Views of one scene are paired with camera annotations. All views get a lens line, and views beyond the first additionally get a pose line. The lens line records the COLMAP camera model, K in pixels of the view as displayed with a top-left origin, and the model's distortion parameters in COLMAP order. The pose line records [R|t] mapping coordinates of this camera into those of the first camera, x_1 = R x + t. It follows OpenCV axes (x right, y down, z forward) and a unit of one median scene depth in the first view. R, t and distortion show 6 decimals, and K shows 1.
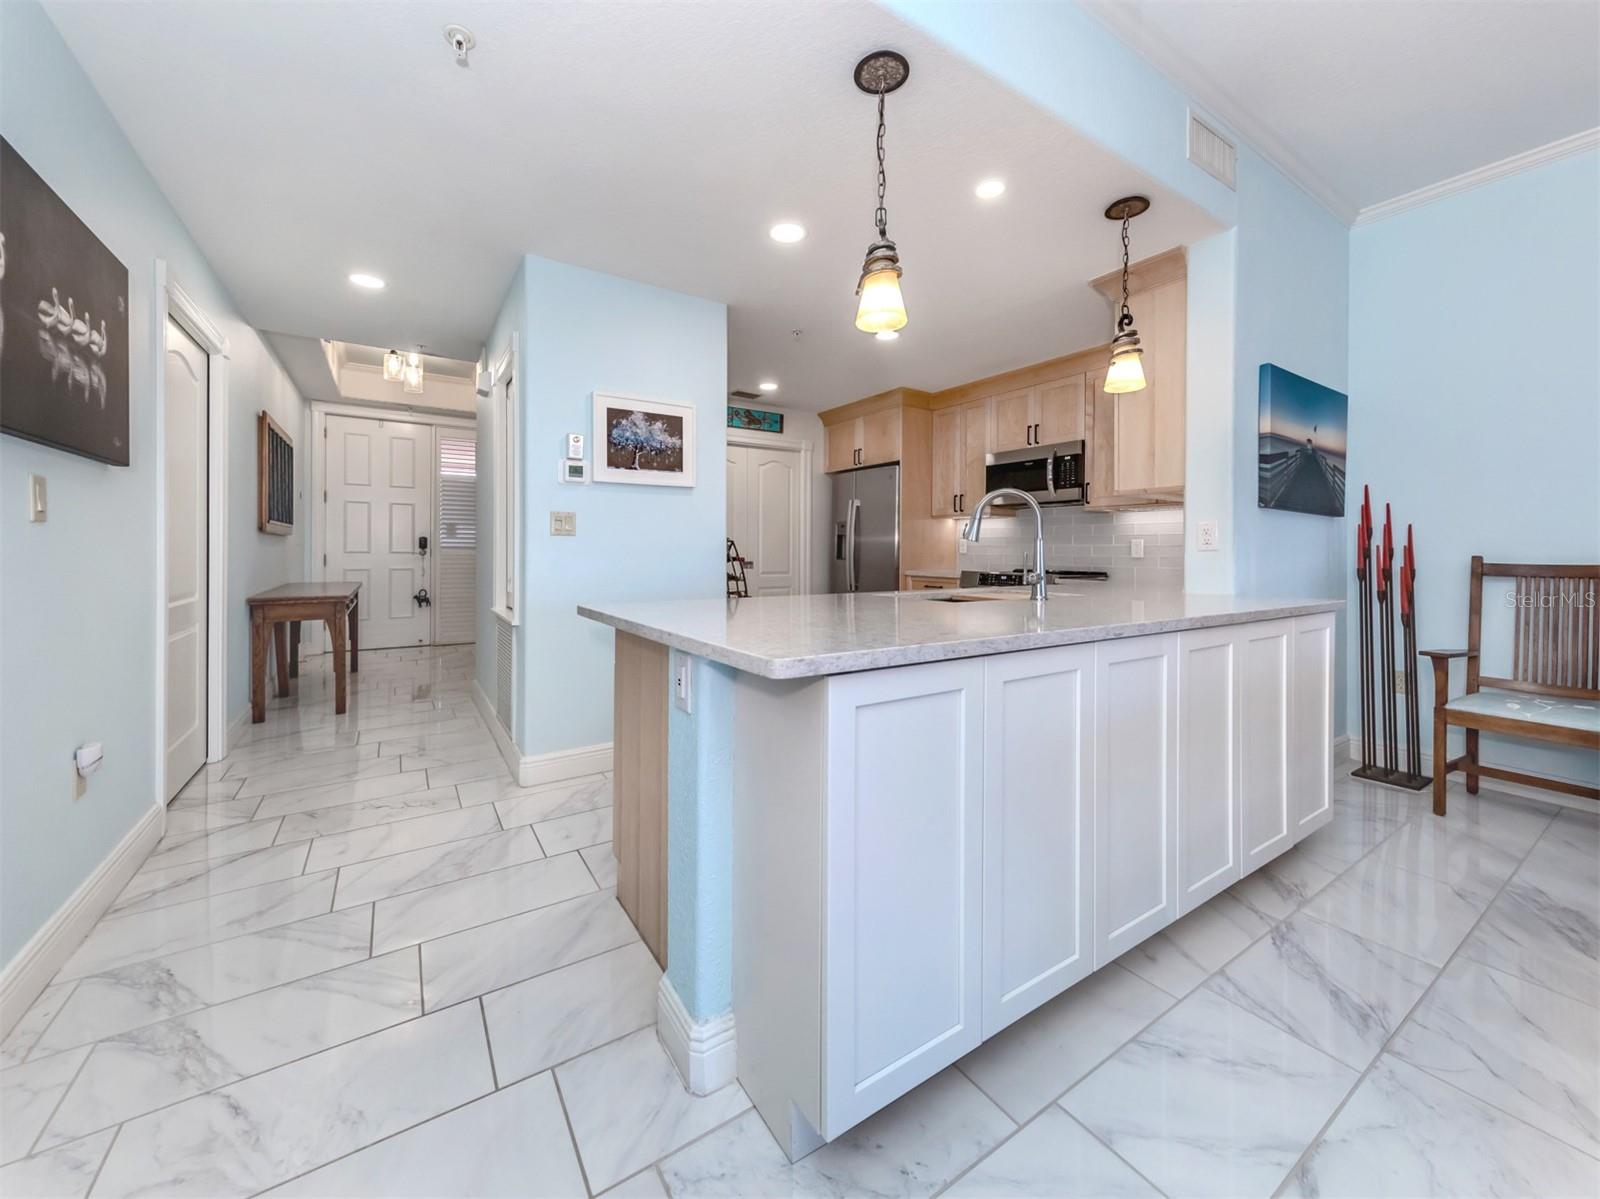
lens RADIAL K [[623.0, 0, 780.8], [0, 623.0, 540.4], [0, 0, 1]] dist [0.001445, 0.000046]
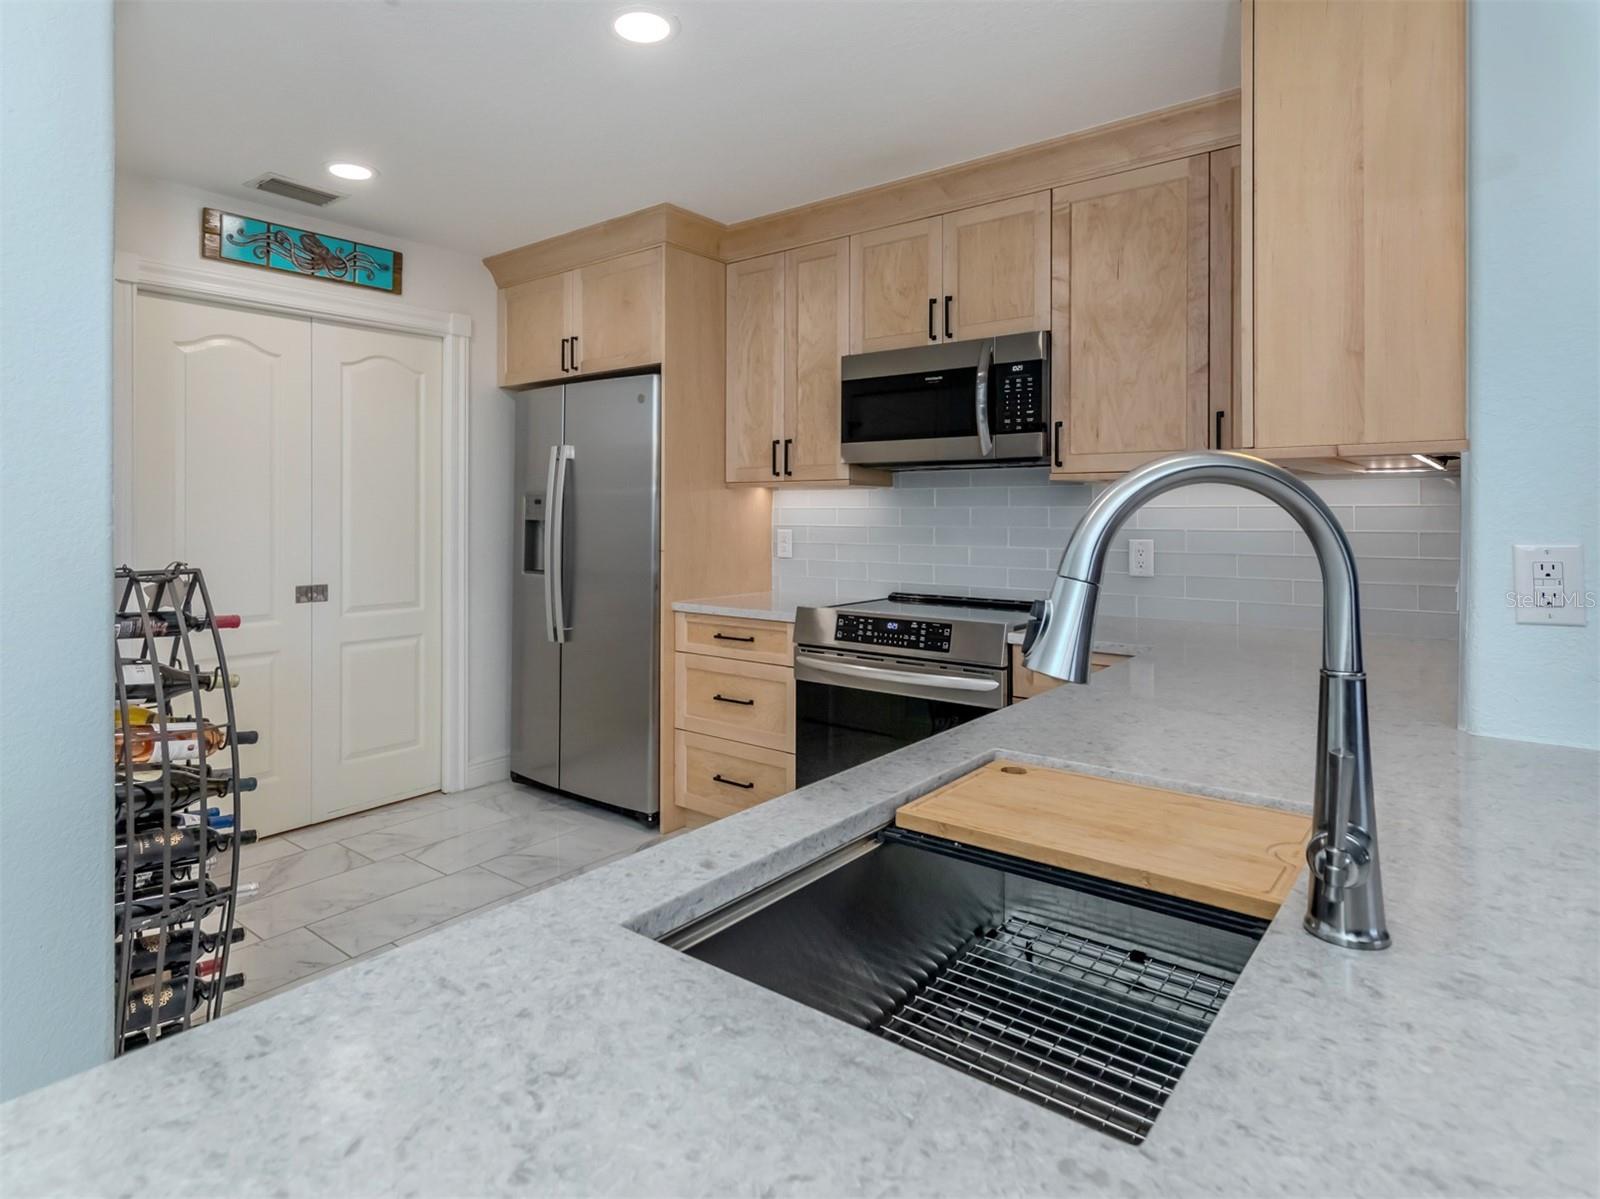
lens RADIAL K [[904.8, 0, 755.6], [0, 904.8, 501.7], [0, 0, 1]] dist [-0.002377, 0.000487]
pose [[0.950294, -0.003362, 0.311337, 0.048460], [0.001831, 0.999985, 0.005210, -0.028988], [-0.311350, -0.004381, 0.950285, 0.338778]]
